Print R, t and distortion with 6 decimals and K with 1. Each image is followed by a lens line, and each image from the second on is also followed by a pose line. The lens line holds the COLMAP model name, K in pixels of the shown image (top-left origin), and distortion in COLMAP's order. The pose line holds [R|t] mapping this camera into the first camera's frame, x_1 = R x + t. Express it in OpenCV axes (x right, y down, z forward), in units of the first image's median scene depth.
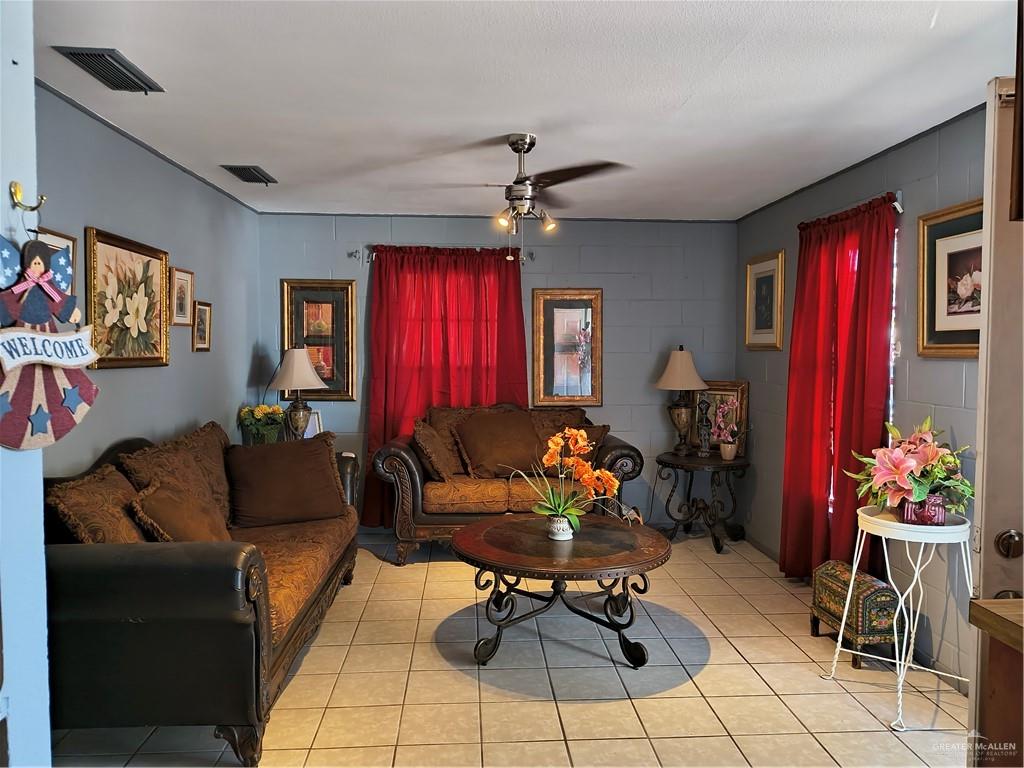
lens RADIAL K [[729.5, 0, 512.0], [0, 729.5, 384.0], [0, 0, 1]] dist [0.057821, -0.075956]
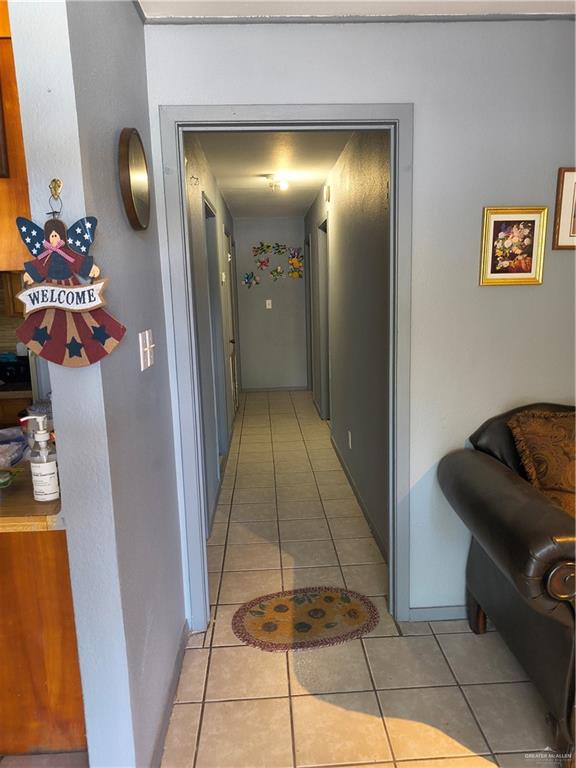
lens RADIAL K [[547.1, 0, 288.0], [0, 547.1, 384.0], [0, 0, 1]] dist [0.057821, -0.075956]
pose [[-0.008707, 0.163900, -0.986439, 0.435186], [-0.024690, 0.986140, 0.164068, -0.067908], [0.999657, 0.025784, -0.004539, 1.433732]]
